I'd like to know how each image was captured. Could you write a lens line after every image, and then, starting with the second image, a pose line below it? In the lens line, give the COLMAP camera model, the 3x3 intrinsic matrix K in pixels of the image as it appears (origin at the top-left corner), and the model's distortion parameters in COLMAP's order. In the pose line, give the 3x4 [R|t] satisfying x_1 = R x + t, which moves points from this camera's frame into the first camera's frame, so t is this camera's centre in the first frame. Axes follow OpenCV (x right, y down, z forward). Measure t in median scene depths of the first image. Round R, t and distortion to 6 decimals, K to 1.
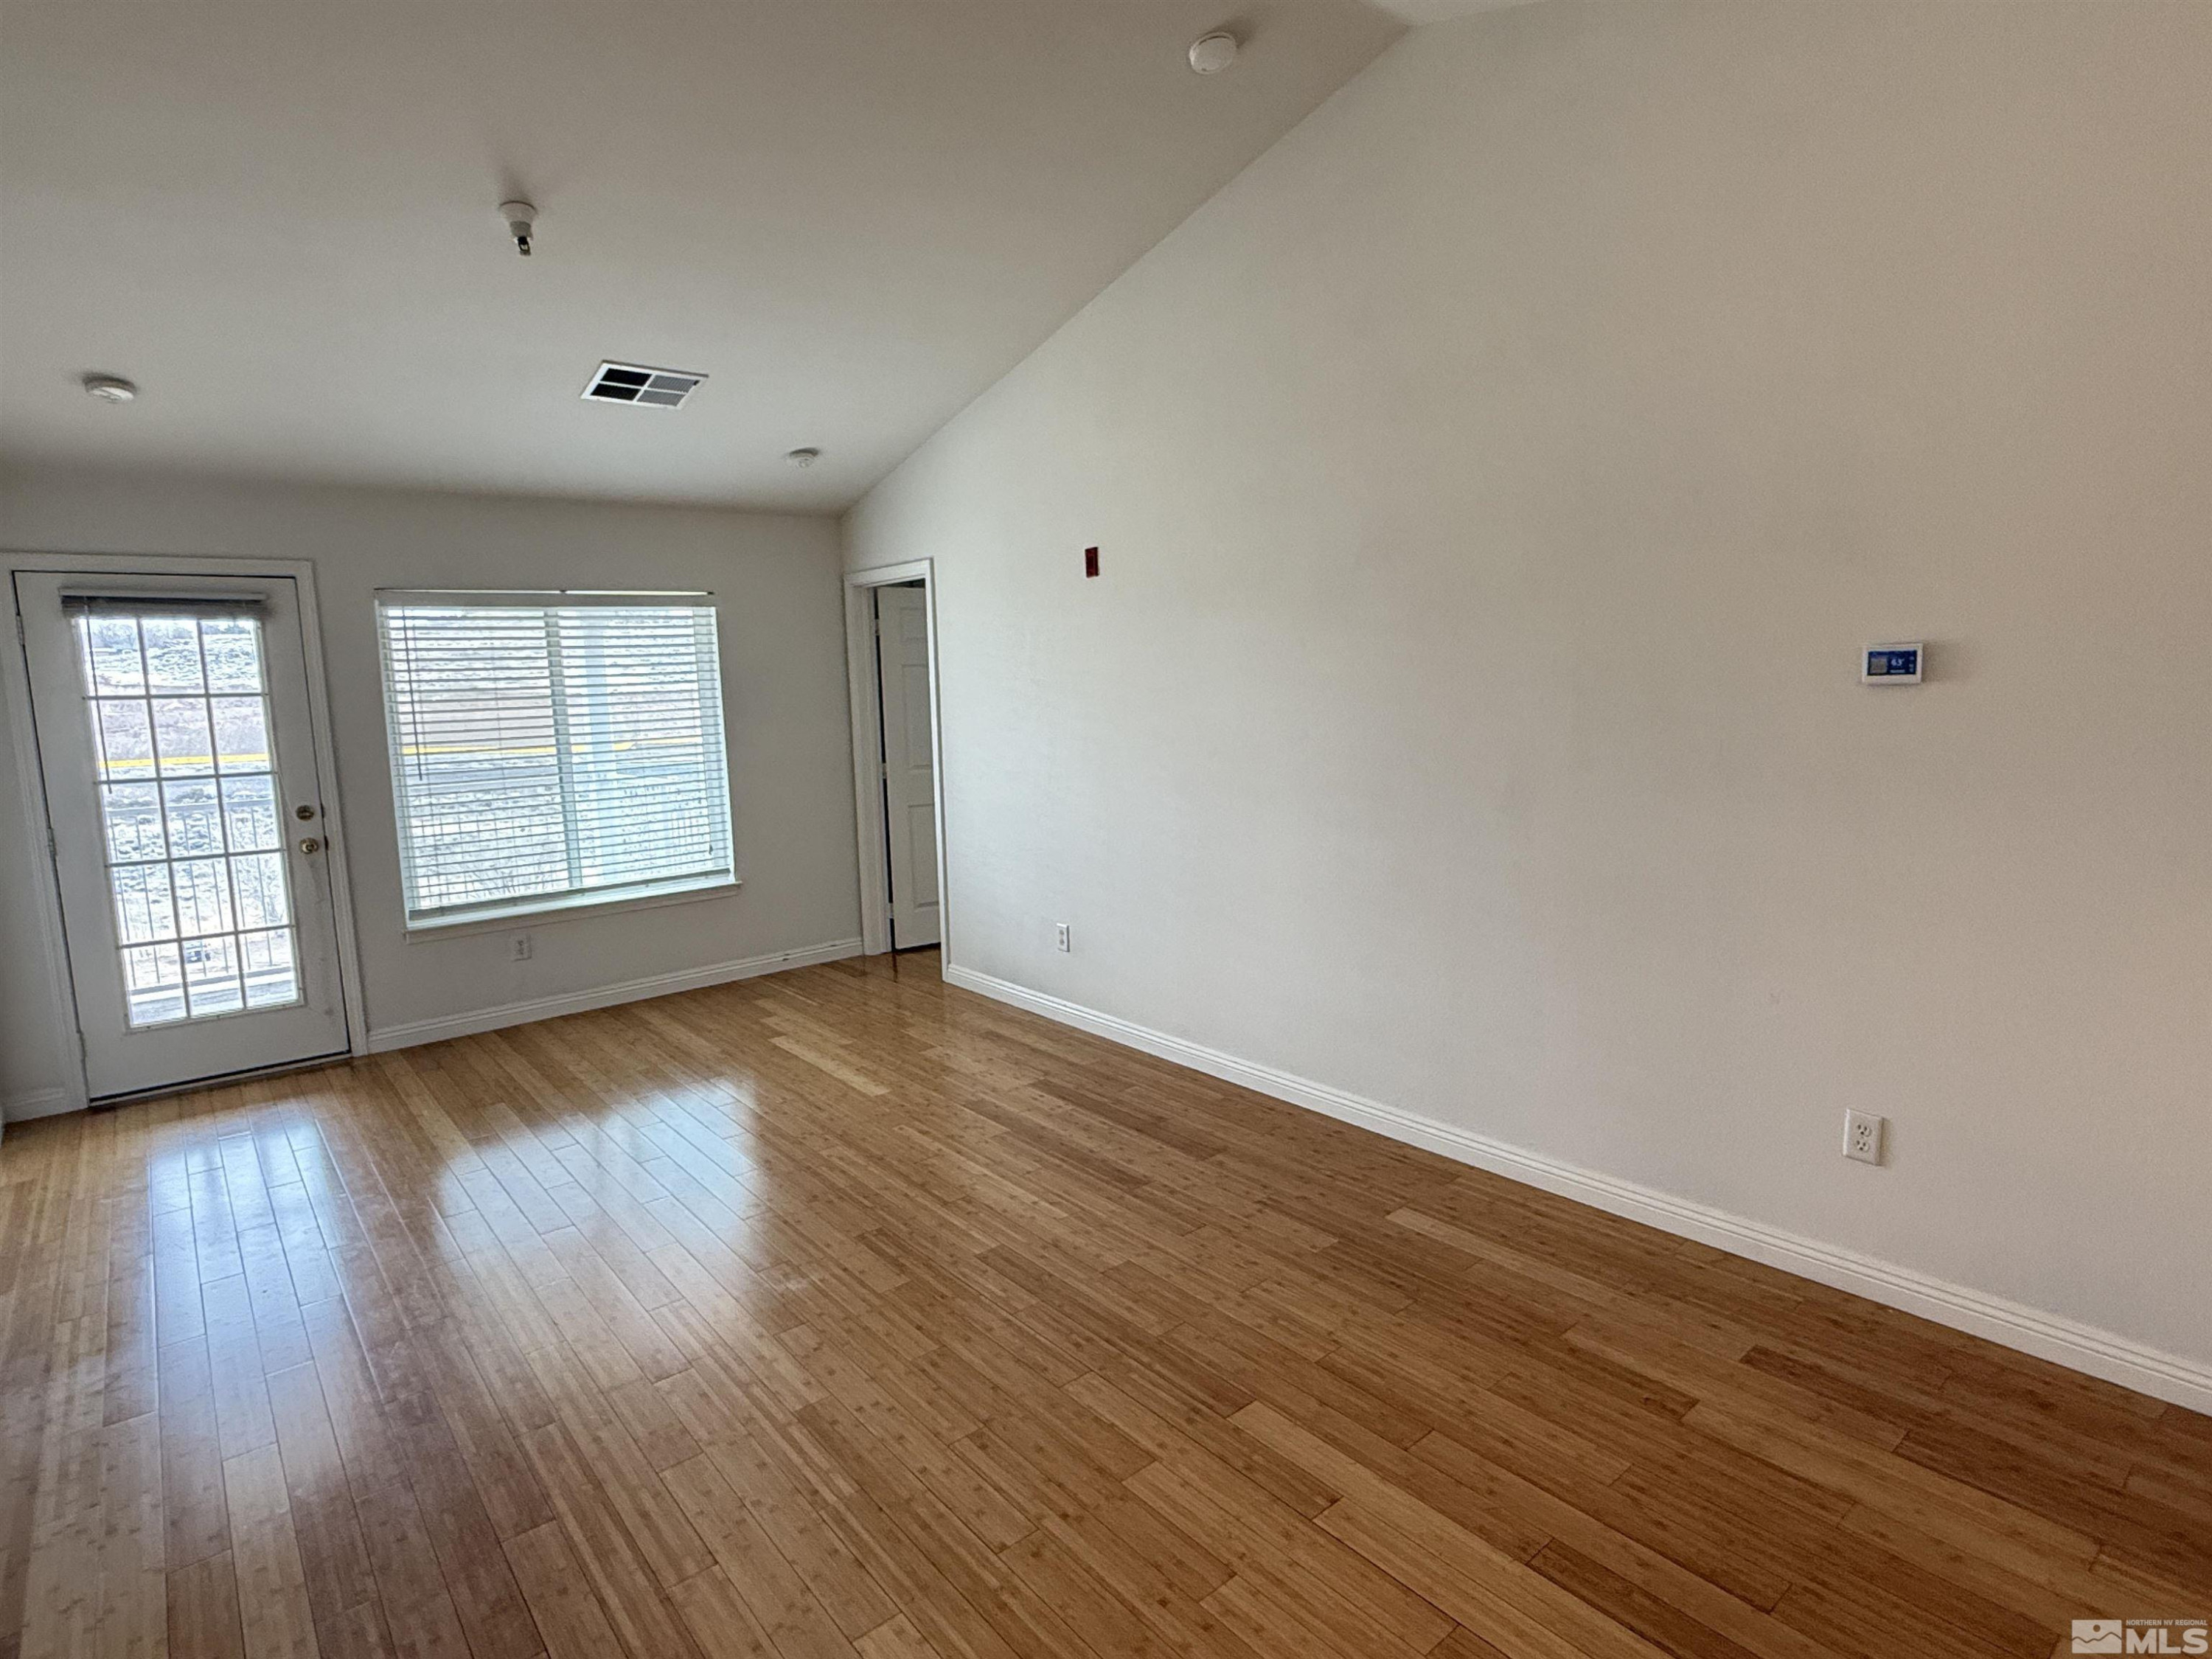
lens RADIAL K [[1173.1, 0, 1109.0], [0, 1173.1, 825.7], [0, 0, 1]] dist [0.001559, 0.001118]
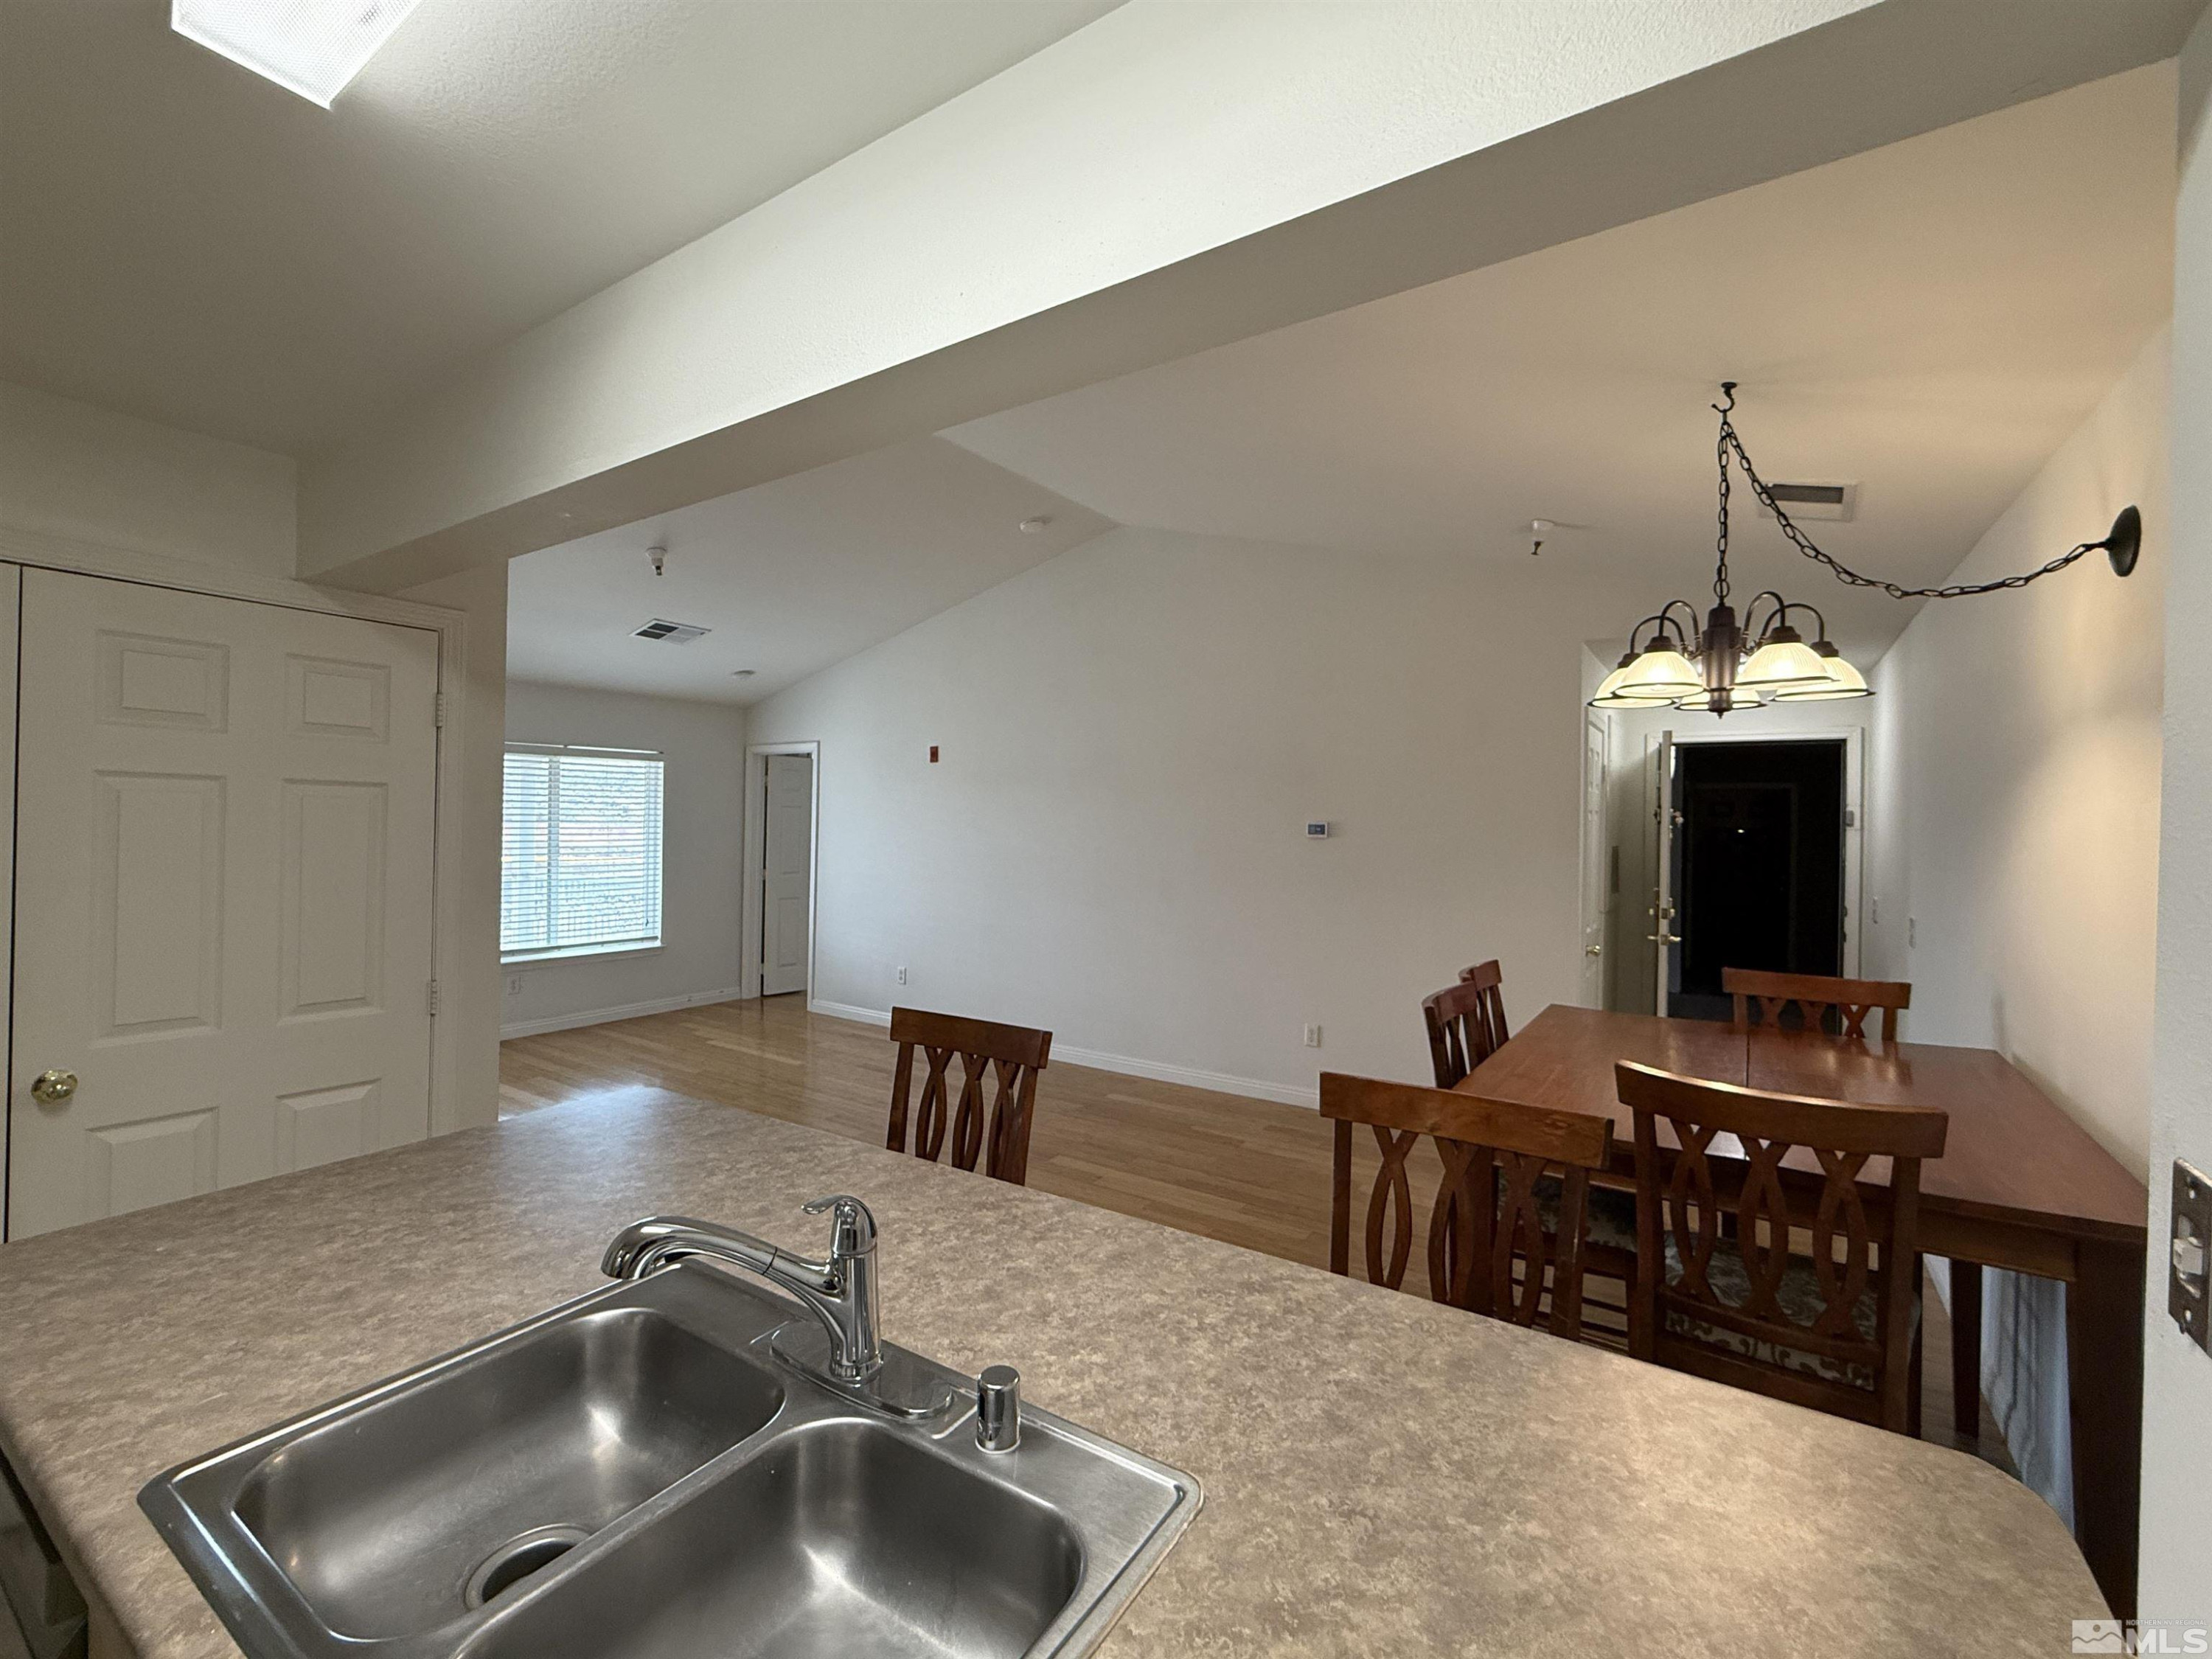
lens RADIAL K [[944.5, 0, 1113.4], [0, 944.5, 822.5], [0, 0, 1]] dist [-0.001468, -0.000306]
pose [[0.953958, 0.048456, 0.295999, -0.168364], [-0.008868, 0.990989, -0.133648, 0.060649], [-0.299808, 0.124870, 0.945792, -0.391234]]
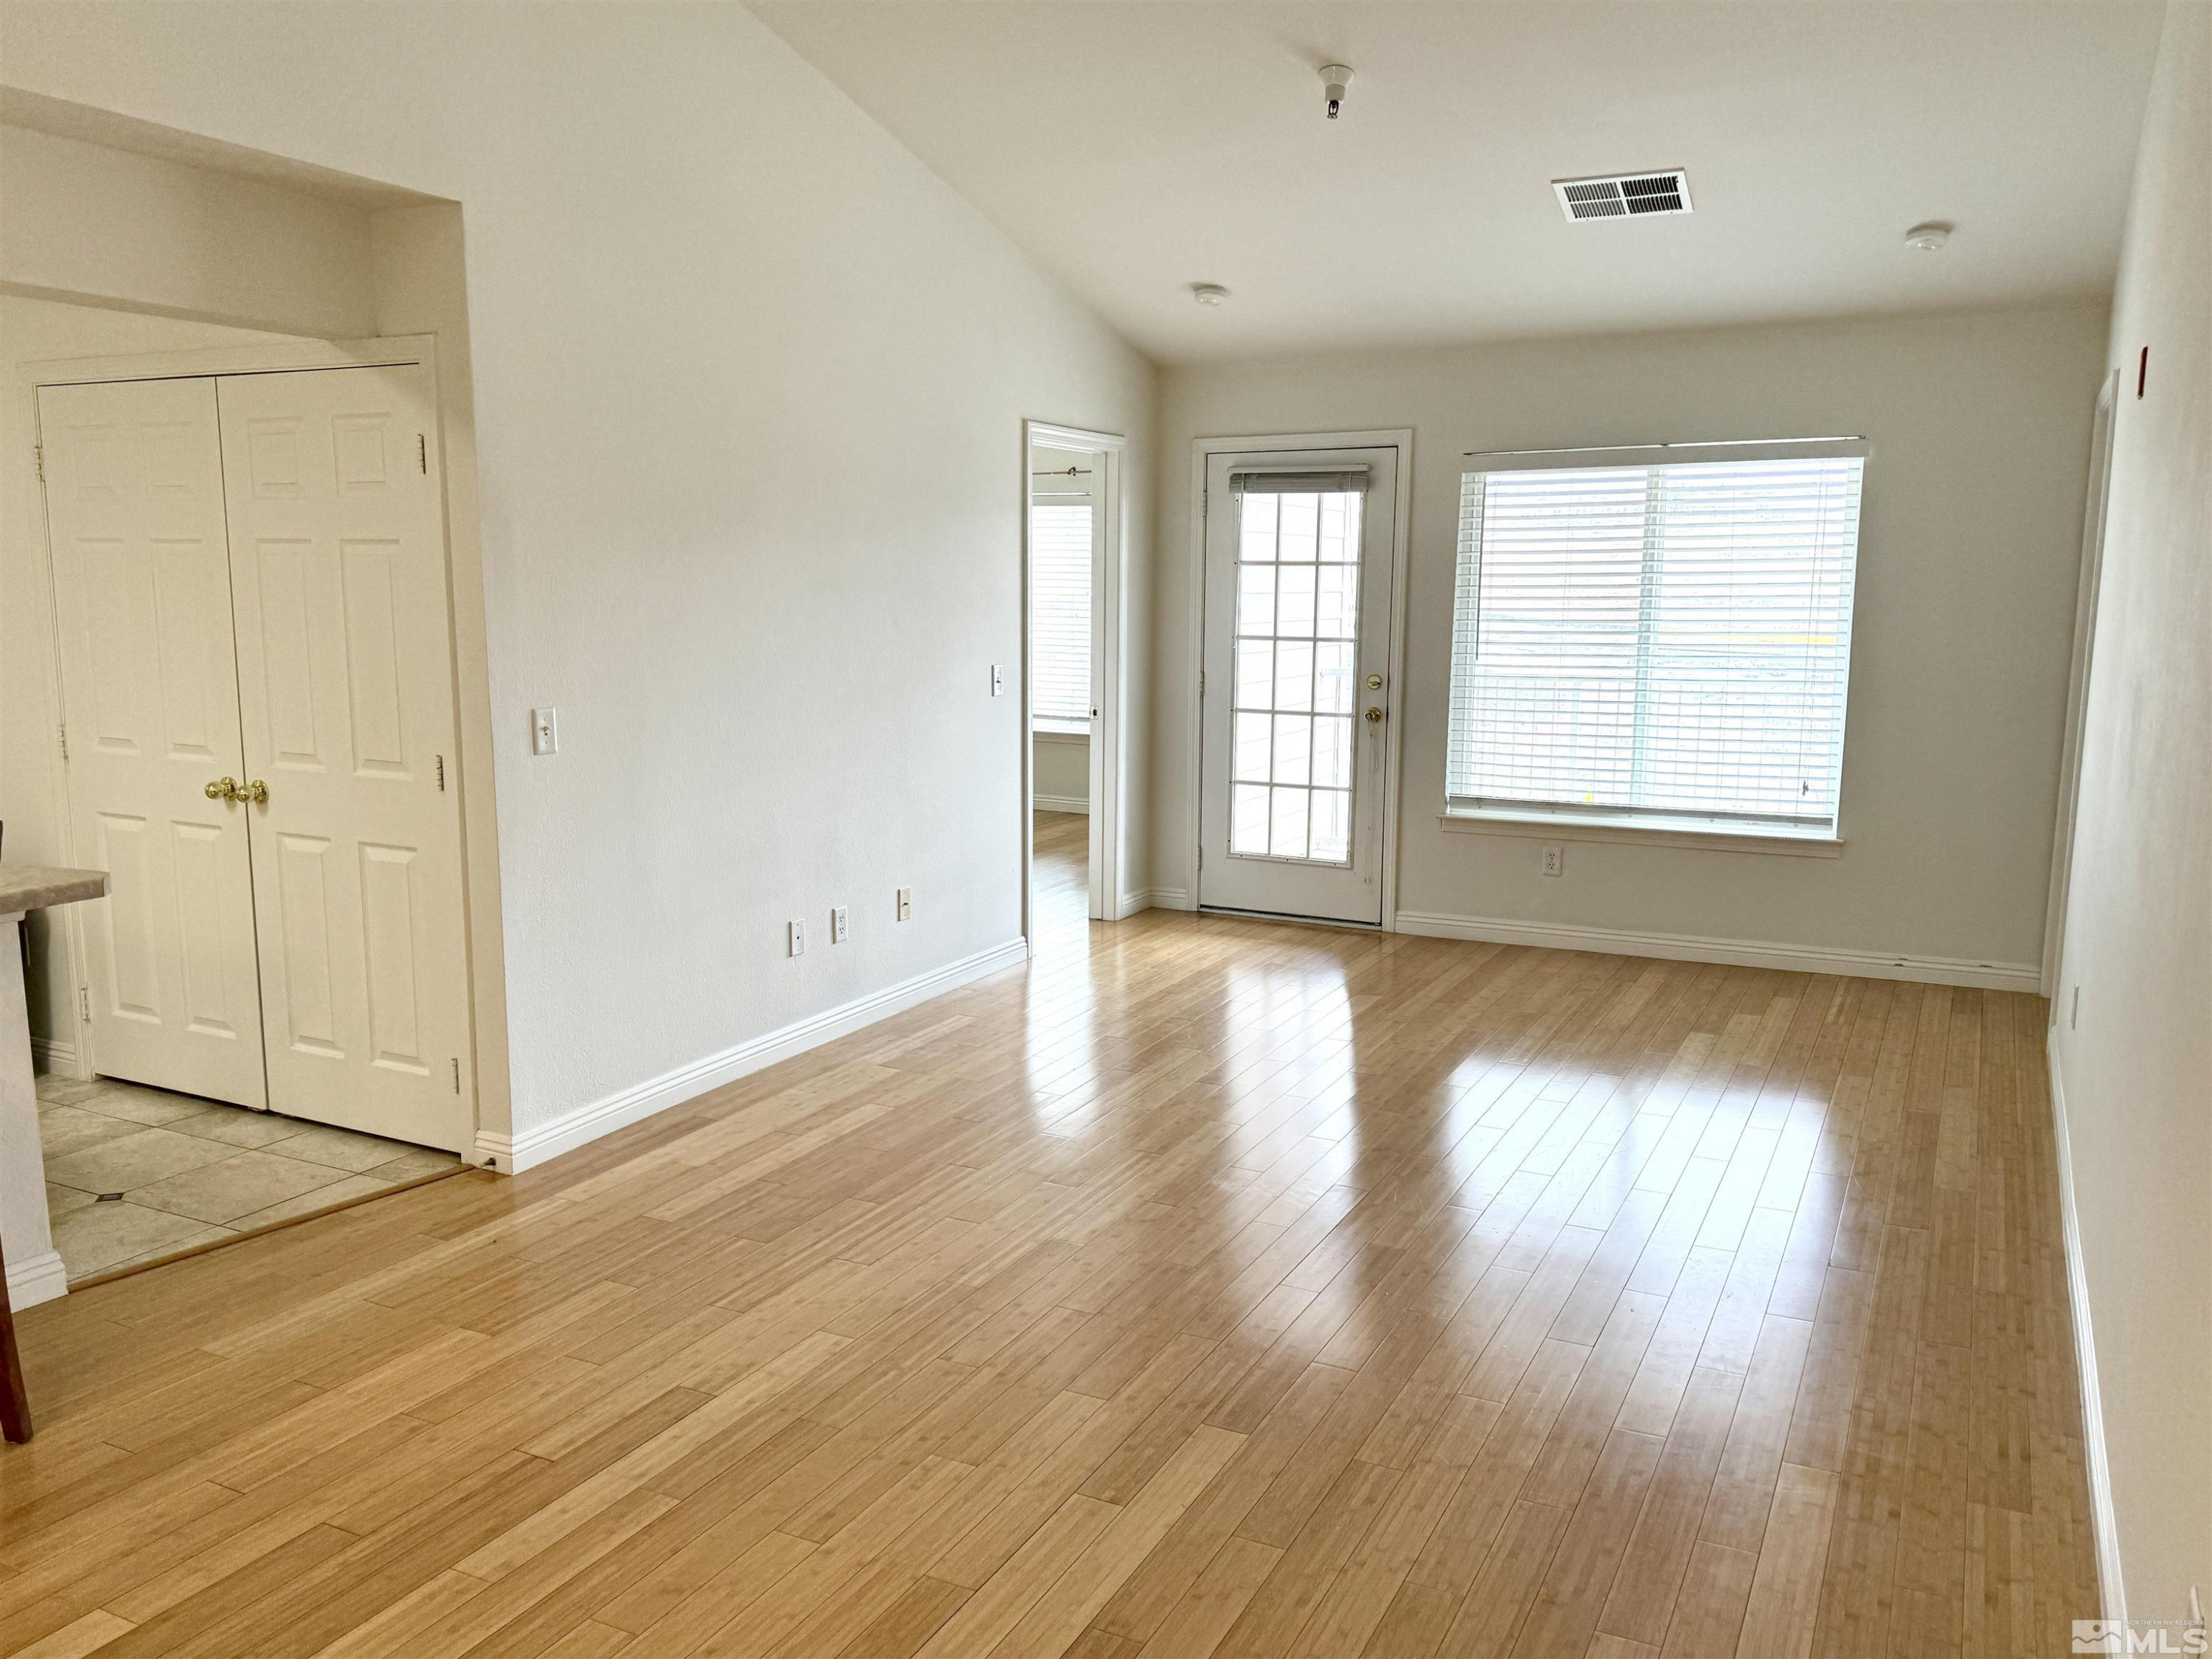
lens RADIAL K [[1715.9, 0, 1106.0], [0, 1715.9, 829.5], [0, 0, 1]] dist [0.108716, -0.211351]
pose [[0.388356, 0.167215, -0.906211, 0.597169], [-0.131203, 0.983414, 0.125234, -0.041154], [0.912121, 0.070262, 0.403854, 0.197134]]
